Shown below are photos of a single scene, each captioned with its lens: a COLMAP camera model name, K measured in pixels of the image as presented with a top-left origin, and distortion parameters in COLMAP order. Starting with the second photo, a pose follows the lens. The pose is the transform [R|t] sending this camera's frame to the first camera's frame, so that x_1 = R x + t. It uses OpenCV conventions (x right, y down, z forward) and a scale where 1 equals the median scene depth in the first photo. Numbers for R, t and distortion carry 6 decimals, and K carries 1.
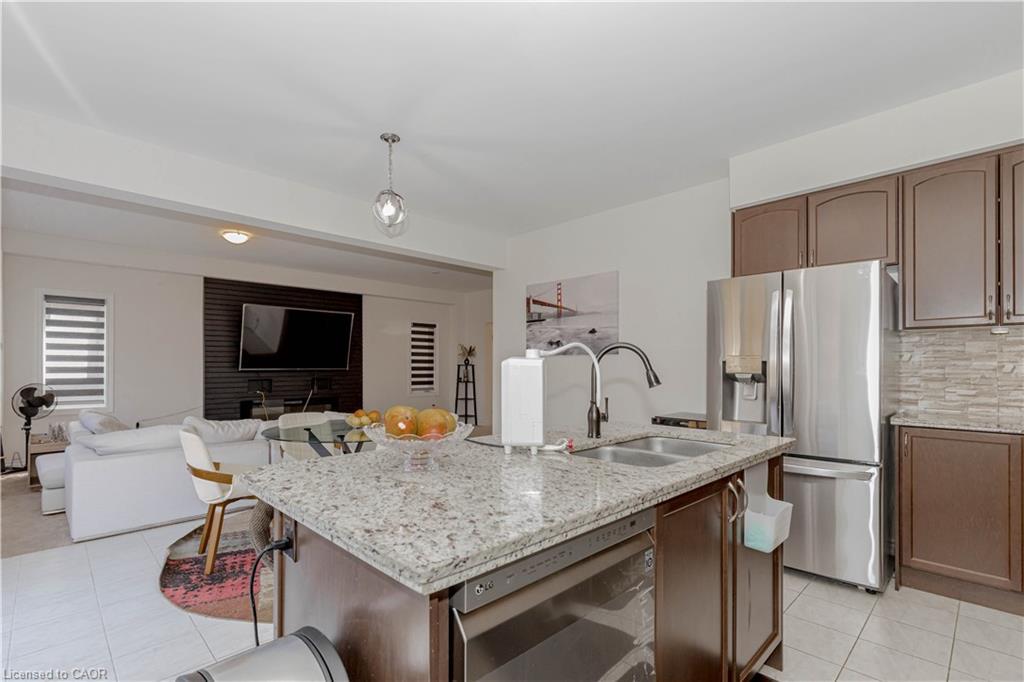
lens RADIAL K [[465.2, 0, 522.4], [0, 465.2, 366.8], [0, 0, 1]] dist [0.003245, -0.002002]
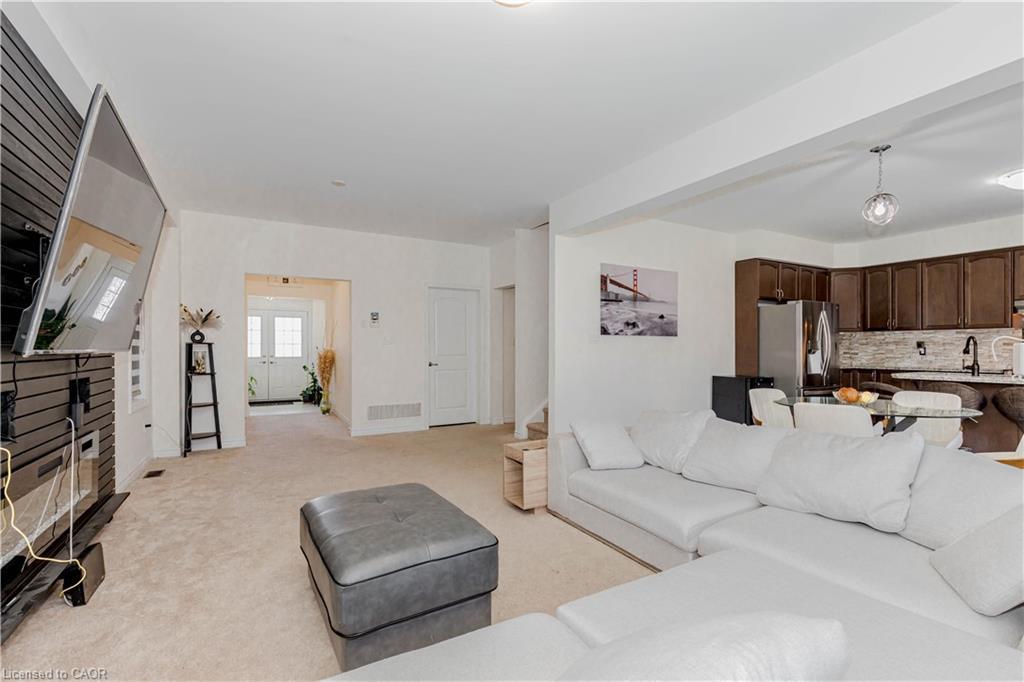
lens RADIAL K [[465.2, 0, 516.0], [0, 465.2, 343.7], [0, 0, 1]] dist [0.003245, -0.002002]
pose [[0.283085, 0.011986, 0.959020, -1.057277], [0.000710, 0.999919, -0.012707, 0.007905], [-0.959095, 0.004278, 0.283054, 0.968158]]
